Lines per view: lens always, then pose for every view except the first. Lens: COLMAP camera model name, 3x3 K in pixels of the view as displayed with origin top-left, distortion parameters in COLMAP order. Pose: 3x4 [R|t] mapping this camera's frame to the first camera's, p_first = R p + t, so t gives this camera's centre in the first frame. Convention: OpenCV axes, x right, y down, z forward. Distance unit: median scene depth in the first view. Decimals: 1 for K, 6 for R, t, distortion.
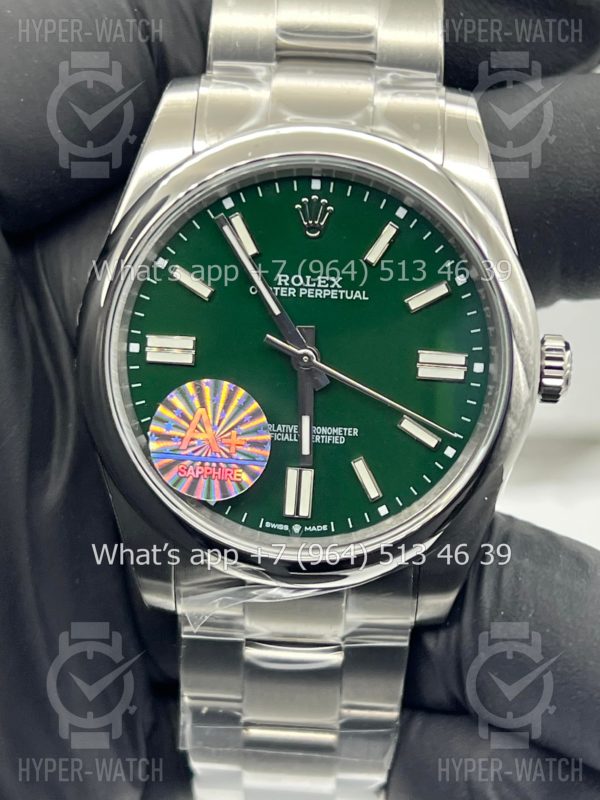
lens RADIAL K [[1820.8, 0, 300.0], [0, 1820.8, 400.0], [0, 0, 1]] dist [-0.063325, -0.740134]
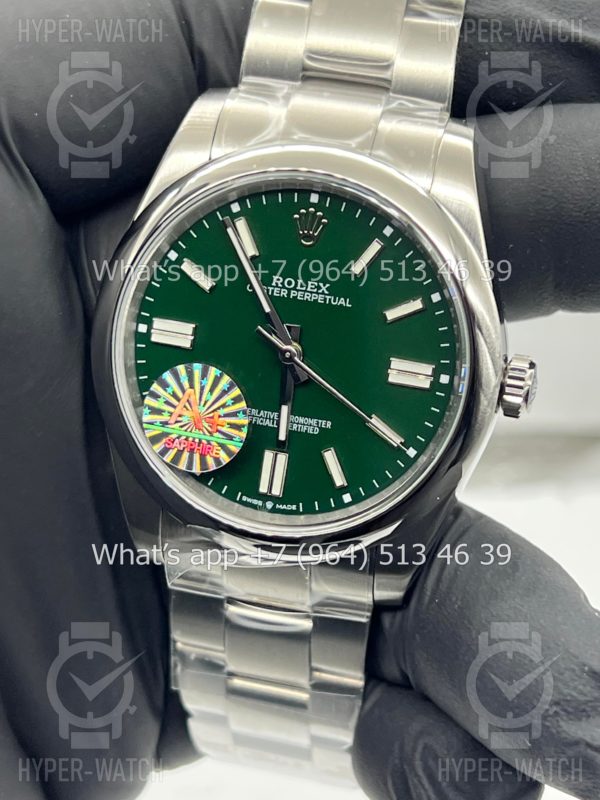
lens RADIAL K [[1820.8, 0, 300.0], [0, 1820.8, 400.0], [0, 0, 1]] dist [-0.063325, -0.740134]
pose [[0.982509, 0.108470, -0.151362, 0.179208], [-0.103246, 0.993769, 0.041981, -0.041972], [0.154972, -0.025620, 0.987587, -0.092964]]
